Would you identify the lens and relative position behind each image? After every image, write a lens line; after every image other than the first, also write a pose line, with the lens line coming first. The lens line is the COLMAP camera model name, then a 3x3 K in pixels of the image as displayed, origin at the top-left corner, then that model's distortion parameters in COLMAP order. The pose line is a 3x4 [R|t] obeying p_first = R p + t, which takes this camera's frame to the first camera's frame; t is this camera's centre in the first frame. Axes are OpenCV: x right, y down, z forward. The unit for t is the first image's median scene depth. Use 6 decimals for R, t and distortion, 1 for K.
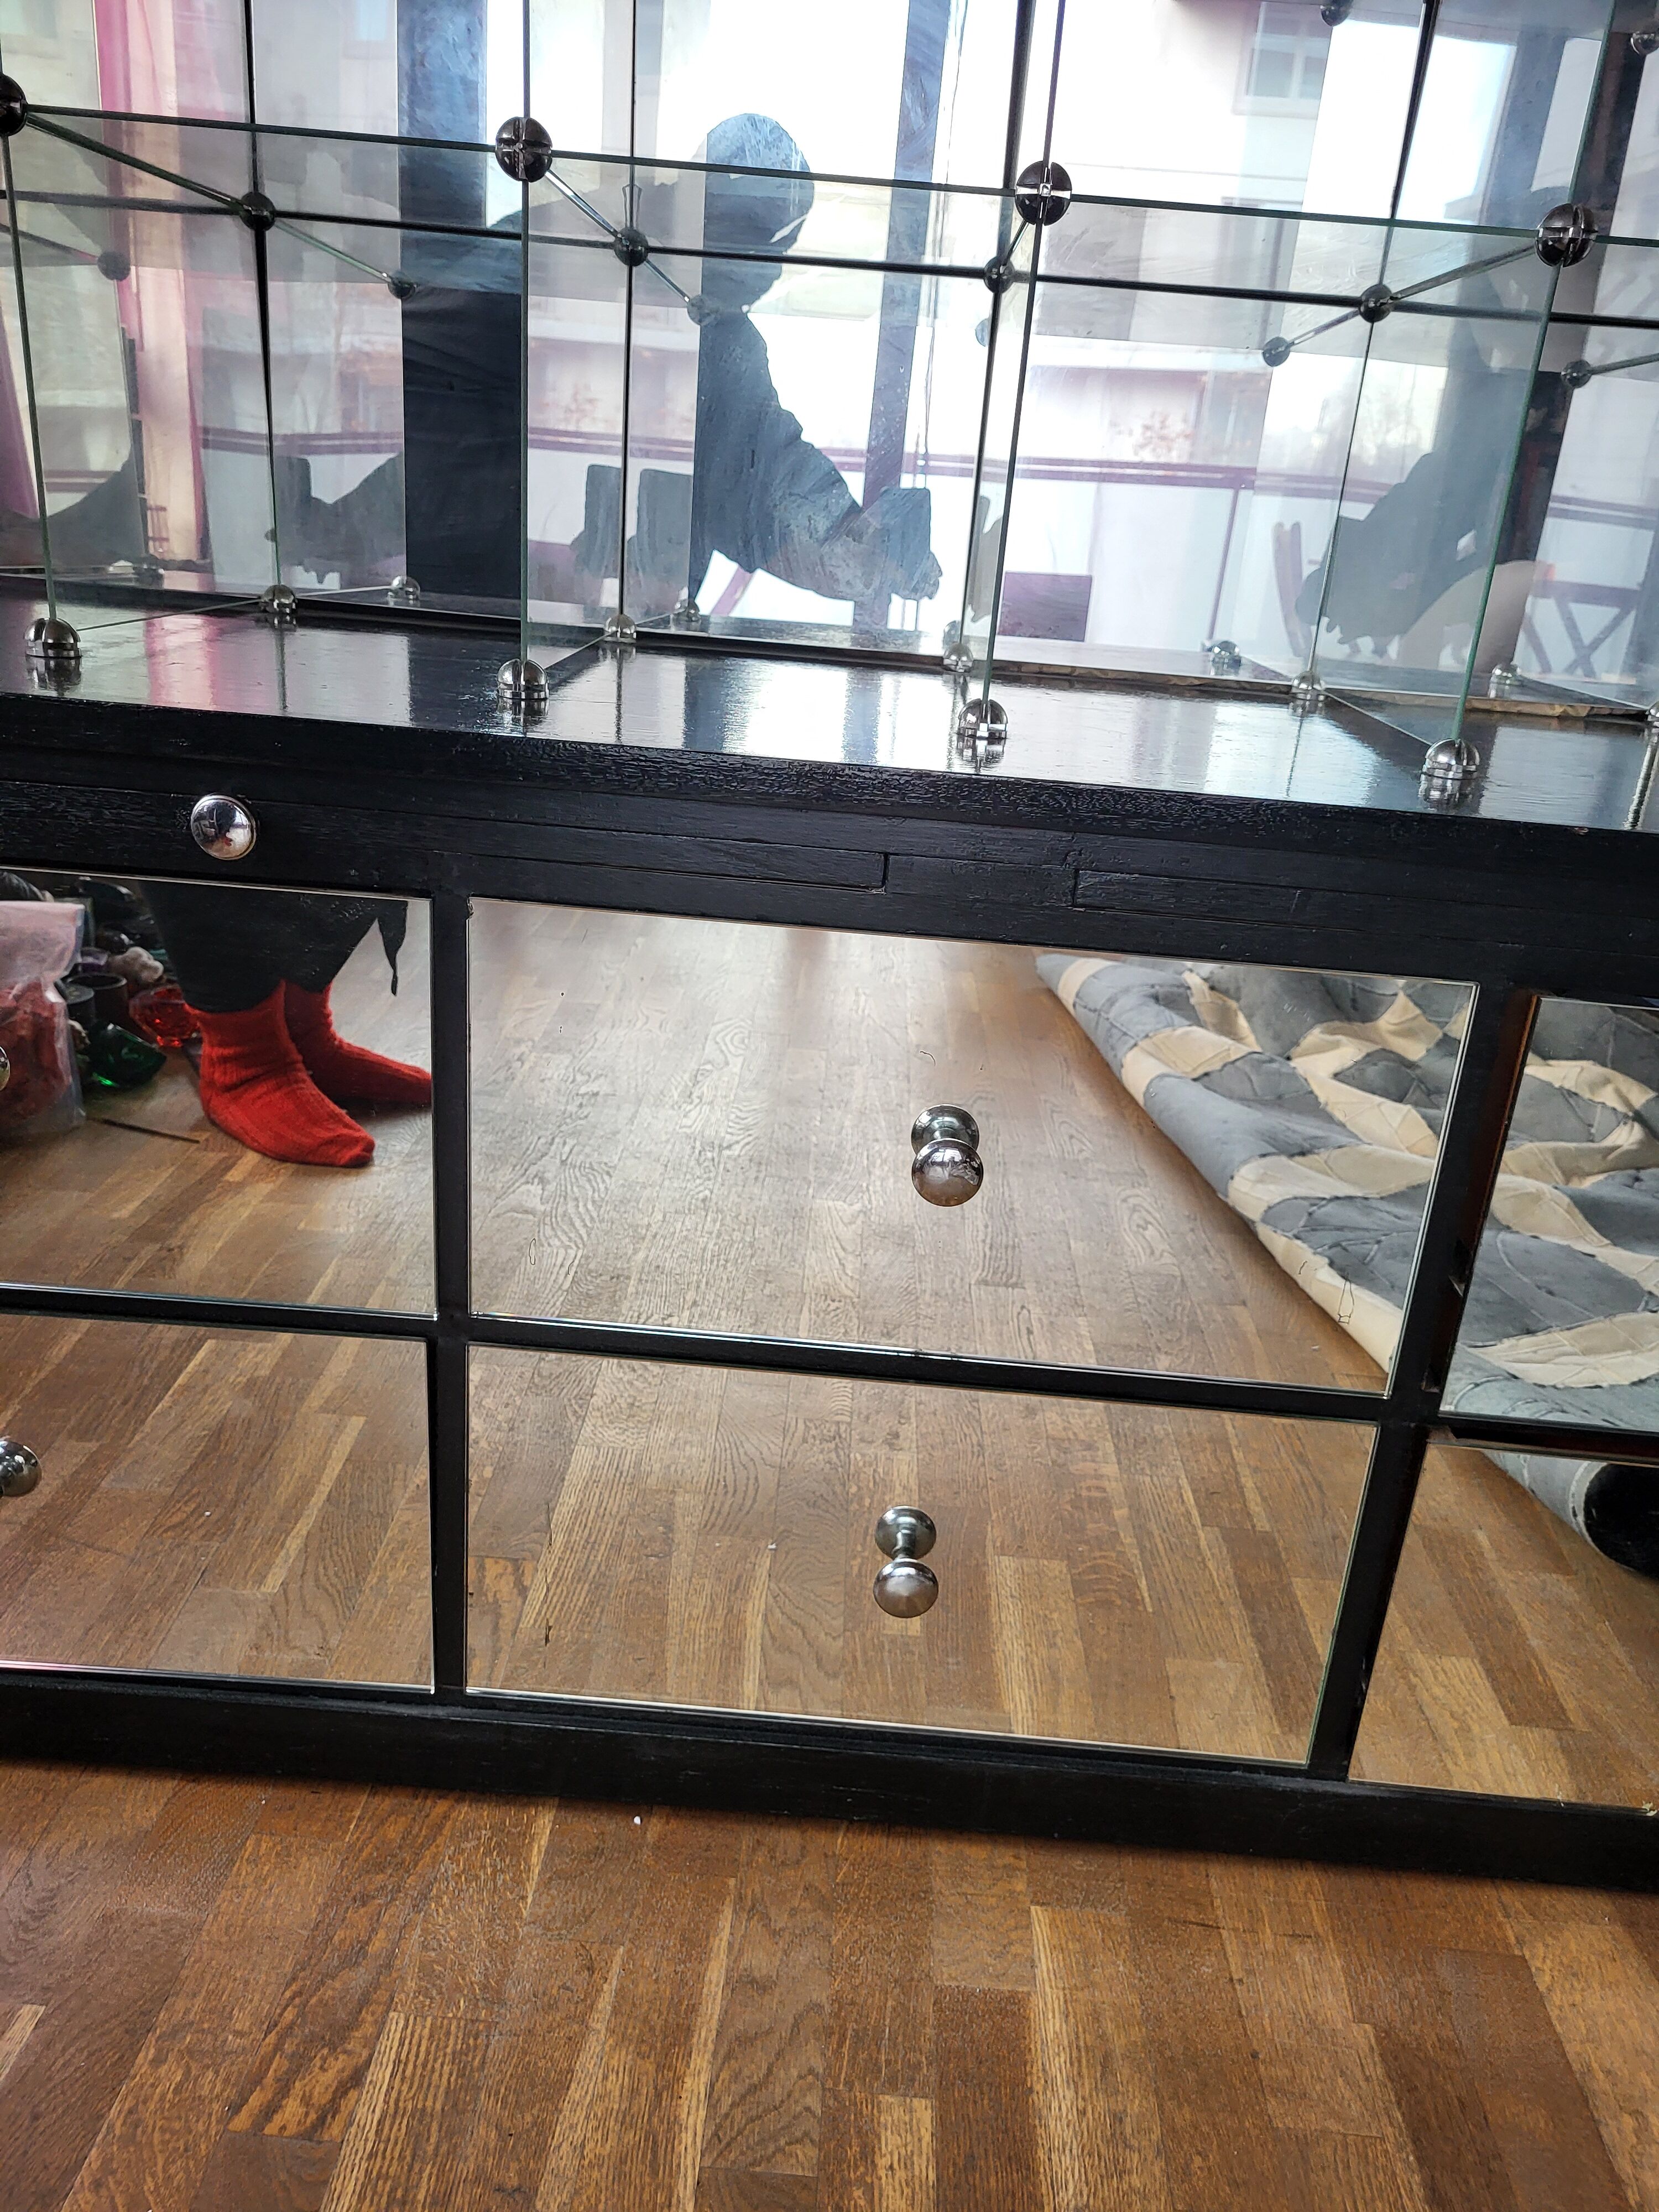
lens RADIAL K [[1708.4, 0, 841.2], [0, 1708.4, 1130.0], [0, 0, 1]] dist [0.044068, -0.043682]
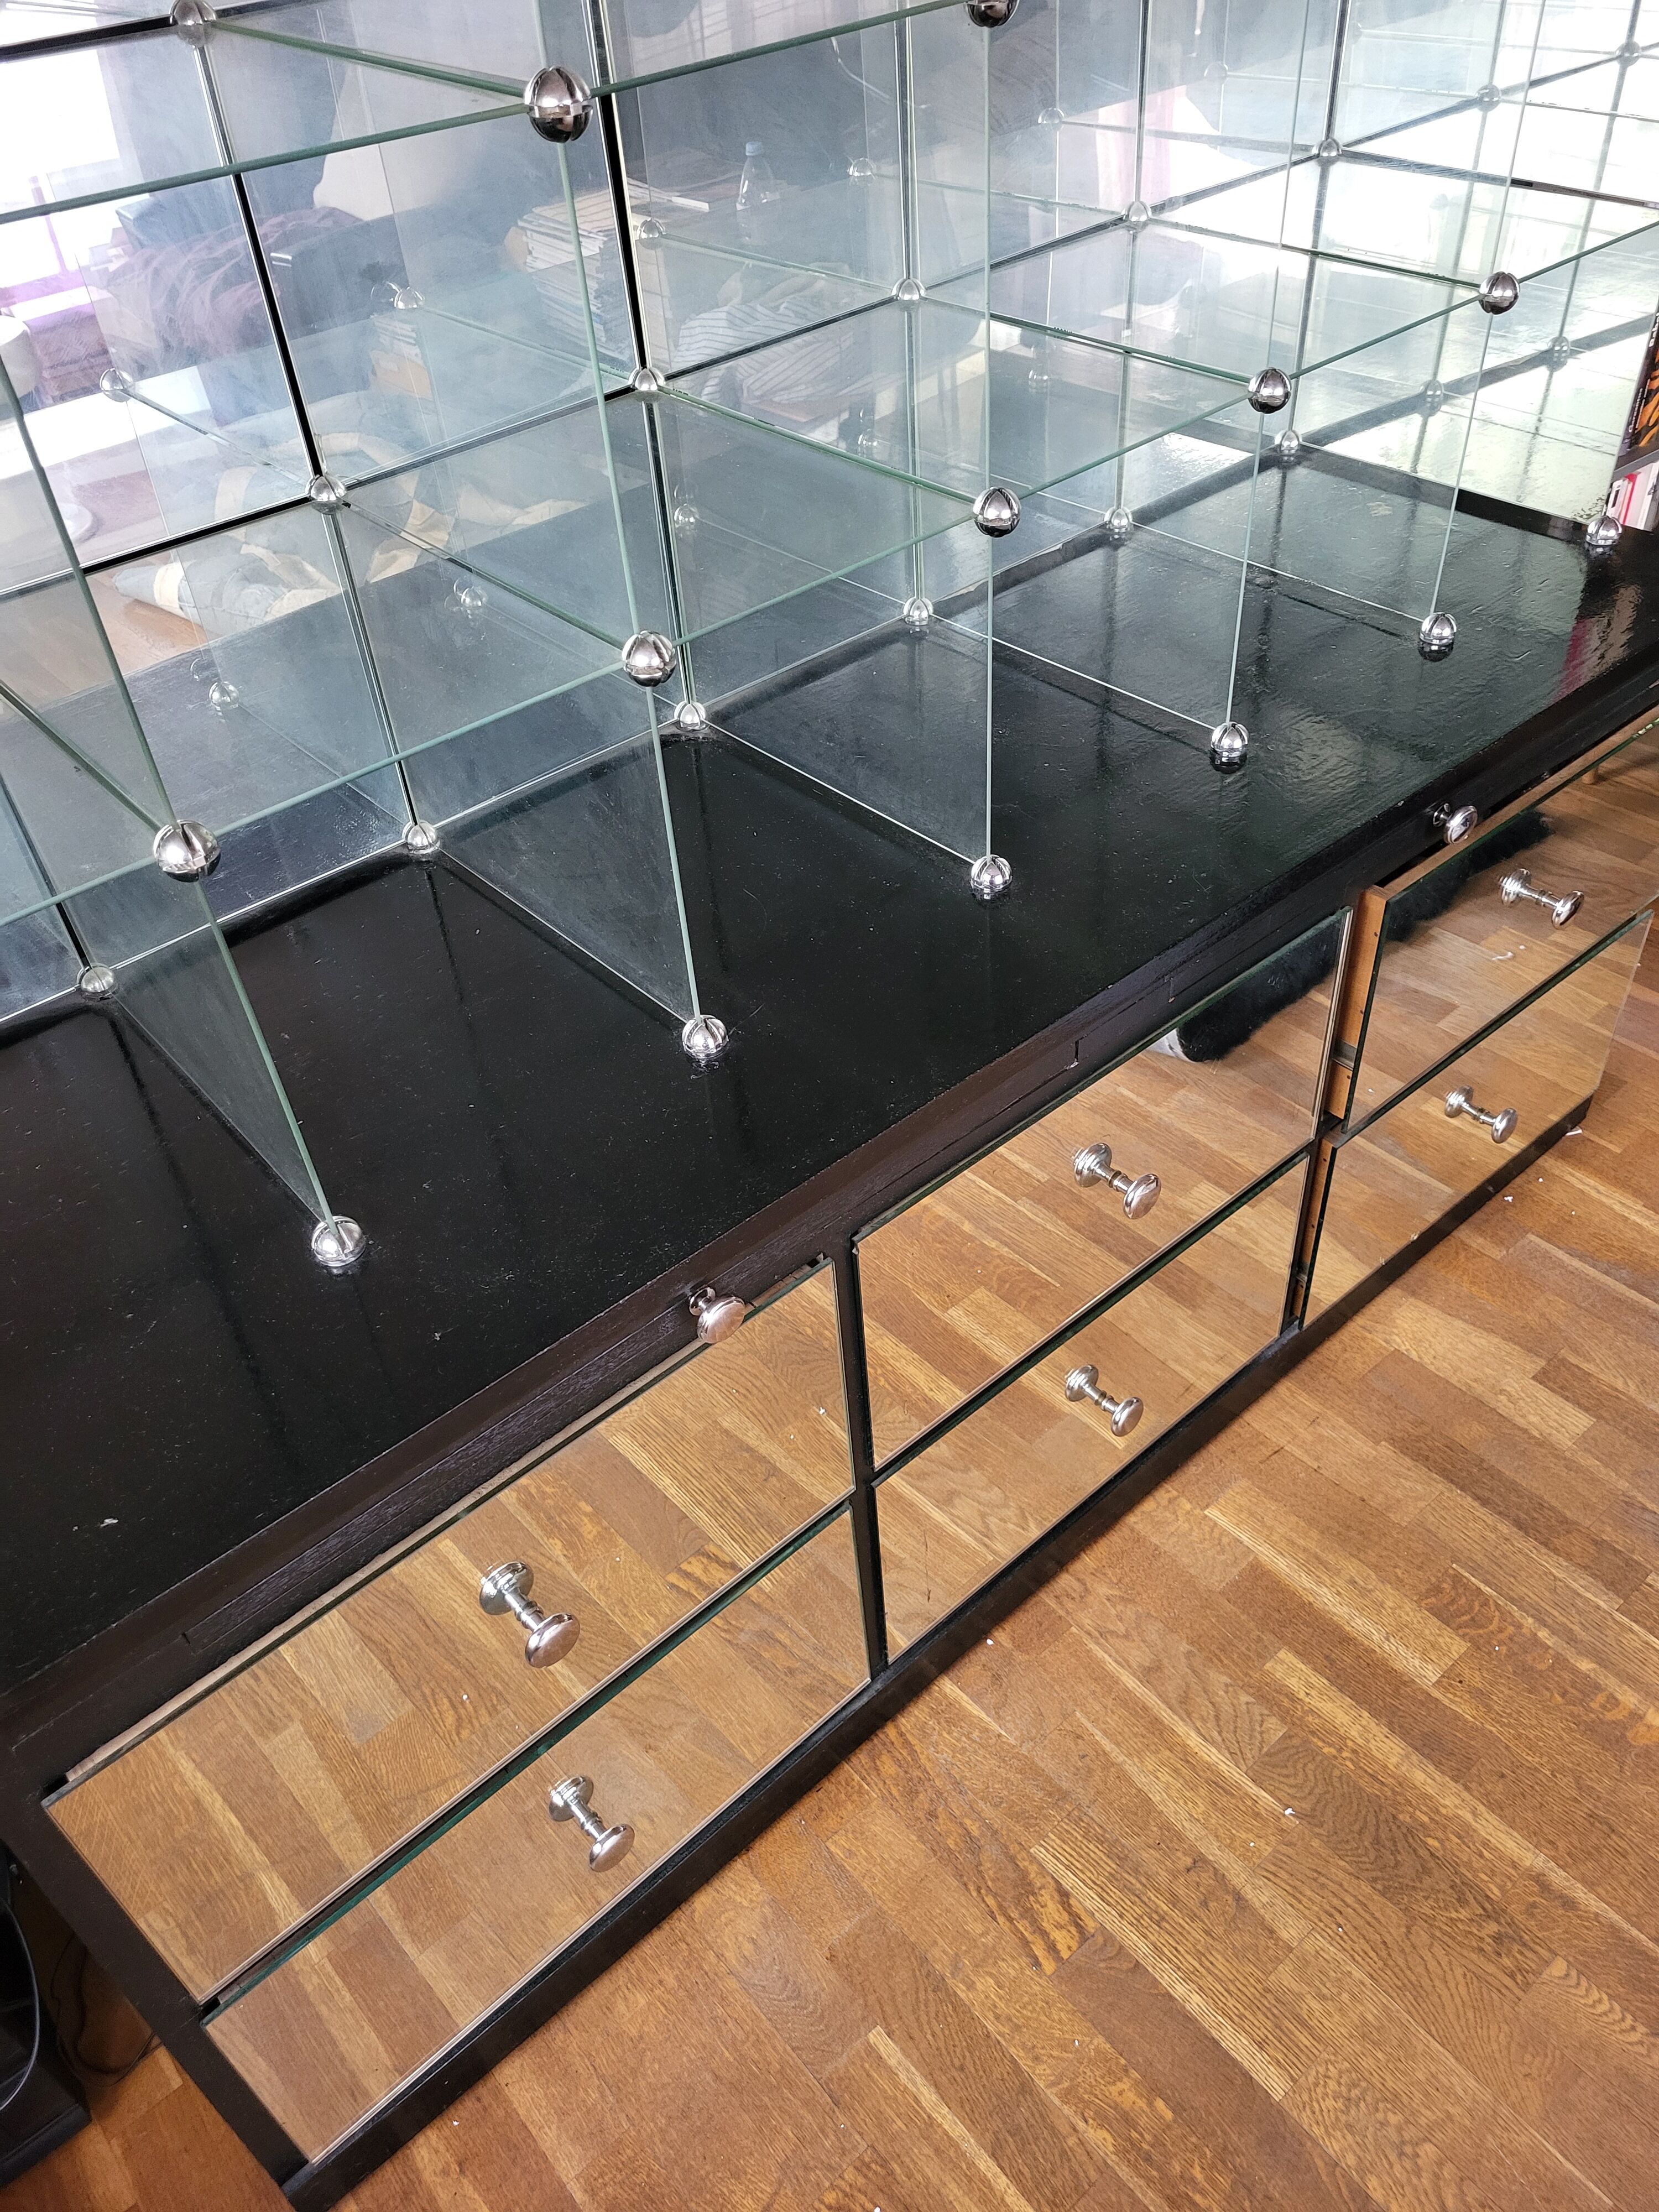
lens RADIAL K [[1708.4, 0, 828.0], [0, 1708.4, 1132.6], [0, 0, 1]] dist [0.044068, -0.043682]
pose [[0.719897, -0.546921, 0.427348, -0.616280], [0.355249, 0.819284, 0.450080, -0.658604], [-0.596277, -0.172196, 0.784093, 0.039161]]
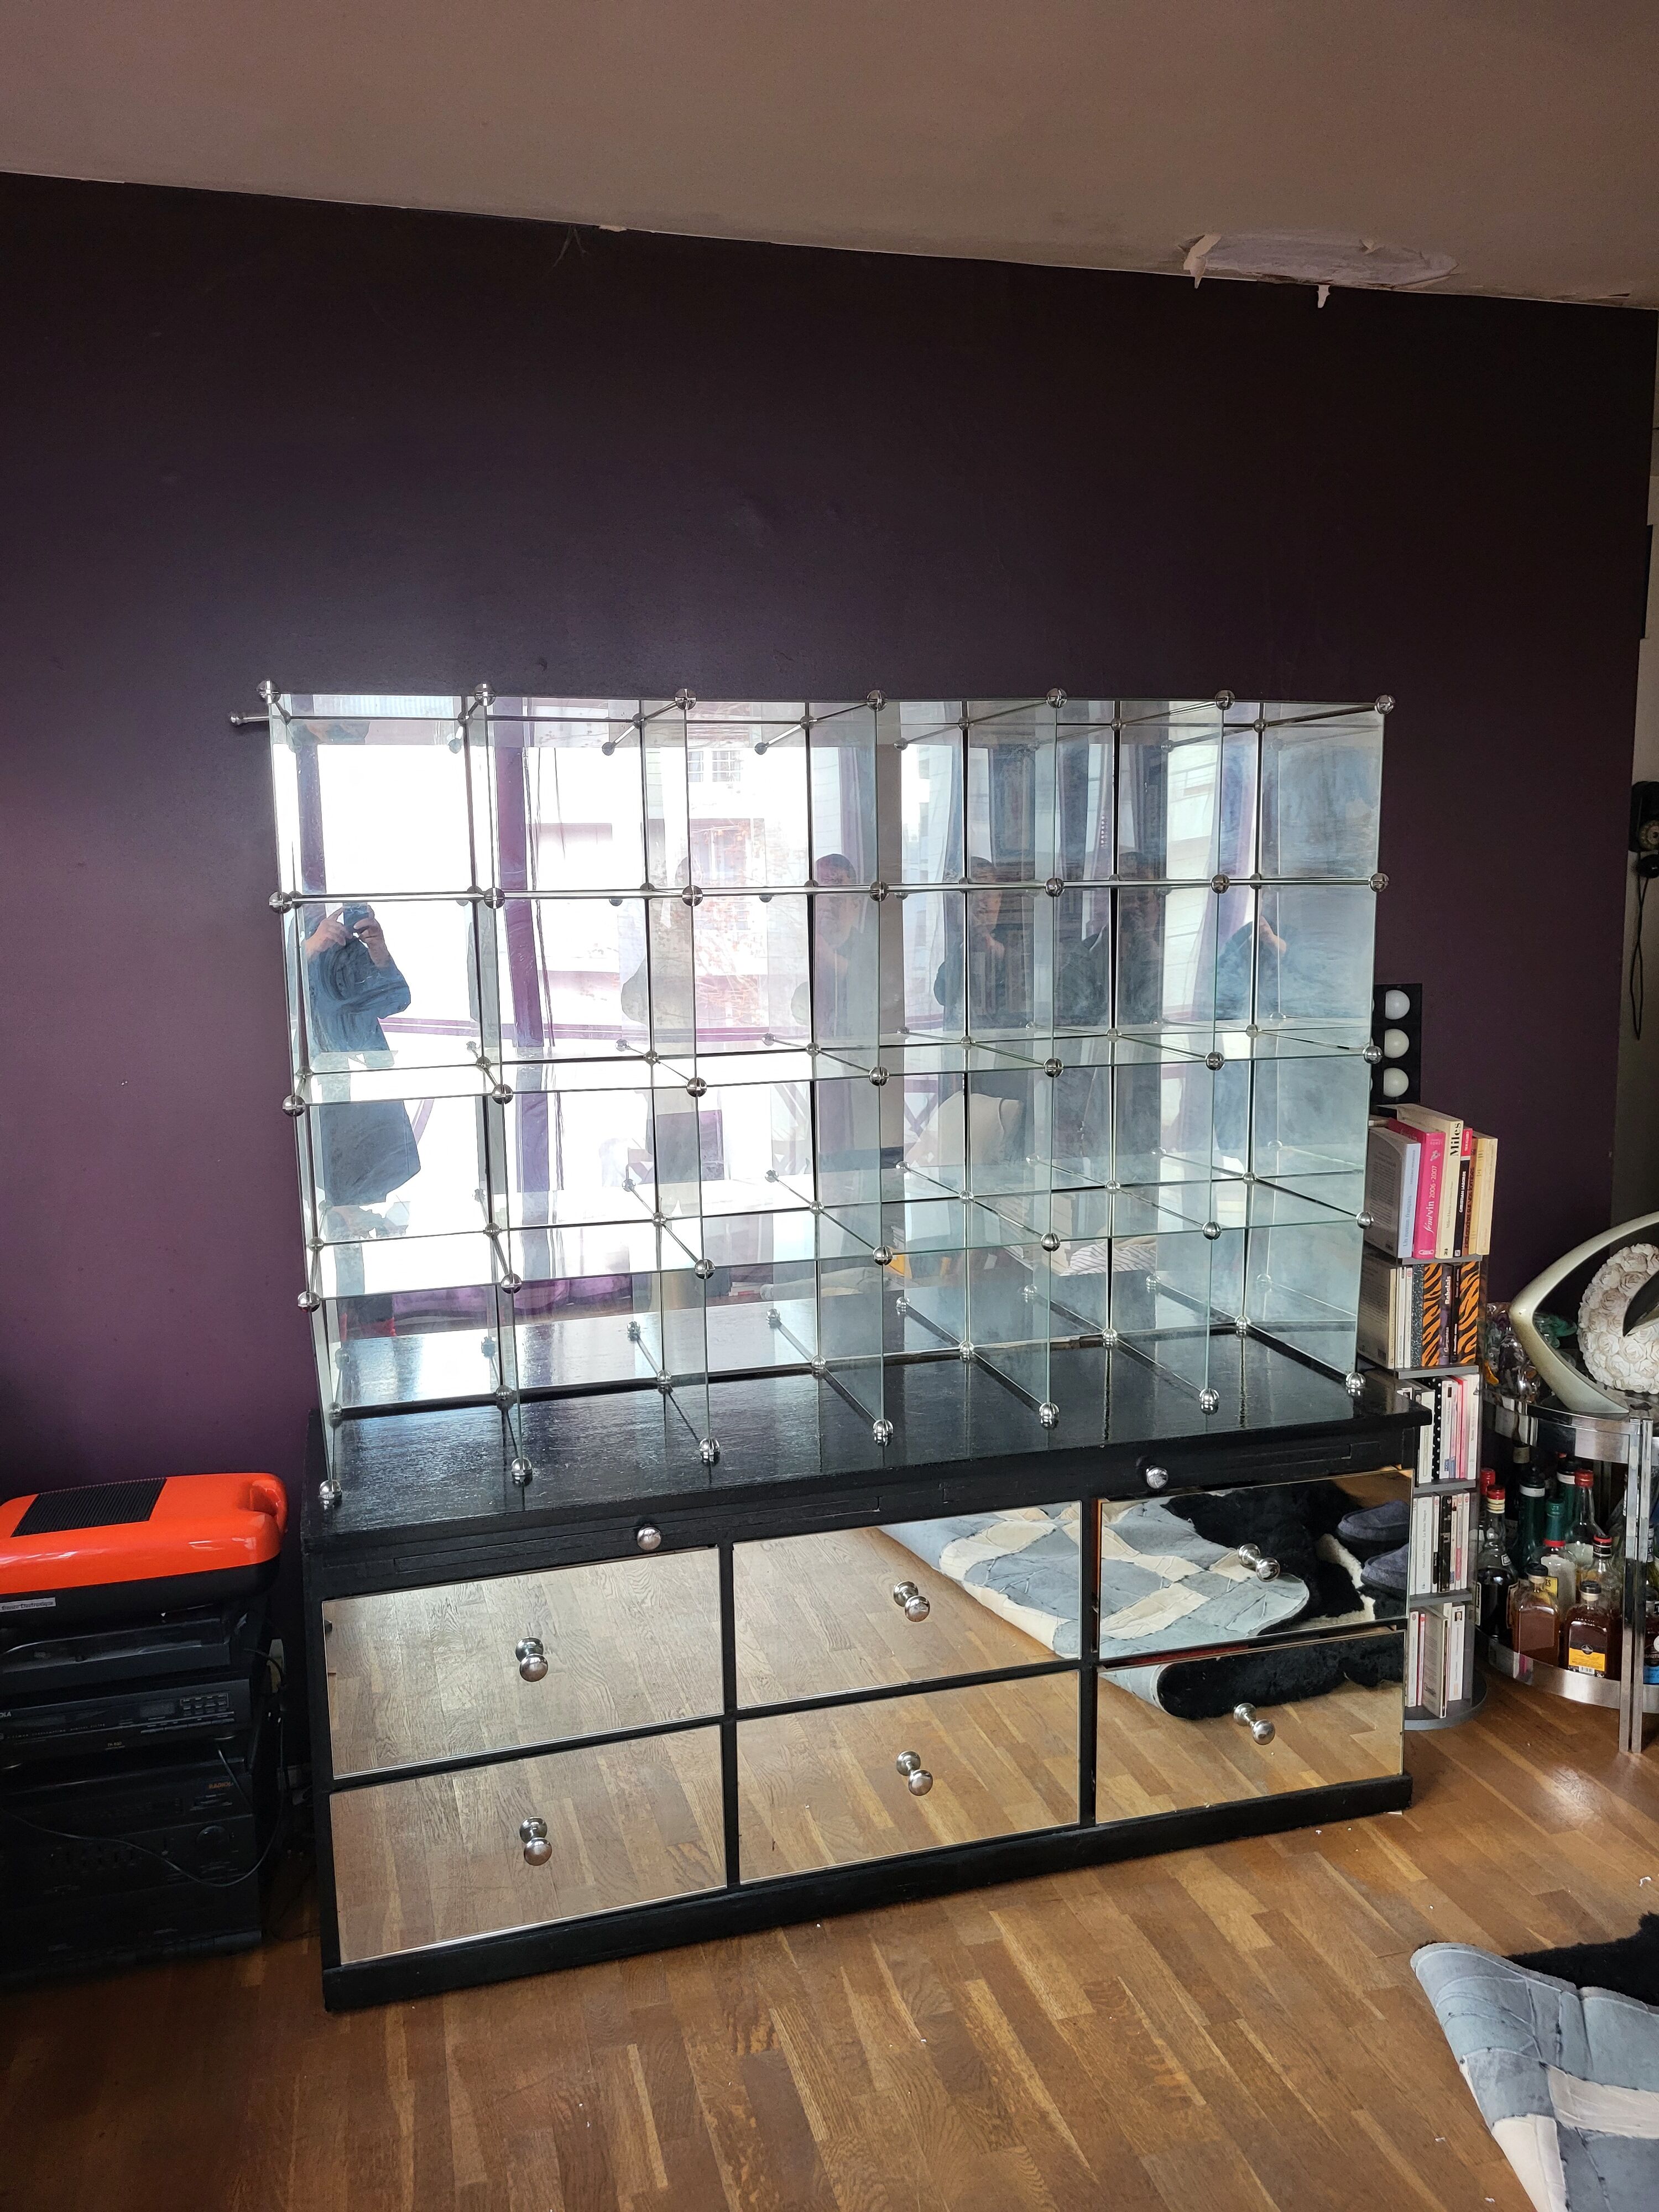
lens RADIAL K [[1708.4, 0, 829.5], [0, 1708.4, 1099.2], [0, 0, 1]] dist [0.044068, -0.043682]
pose [[0.948418, -0.133509, 0.287541, -0.641735], [0.192139, 0.963507, -0.186380, -0.237058], [-0.252164, 0.232014, 0.939459, -1.467031]]
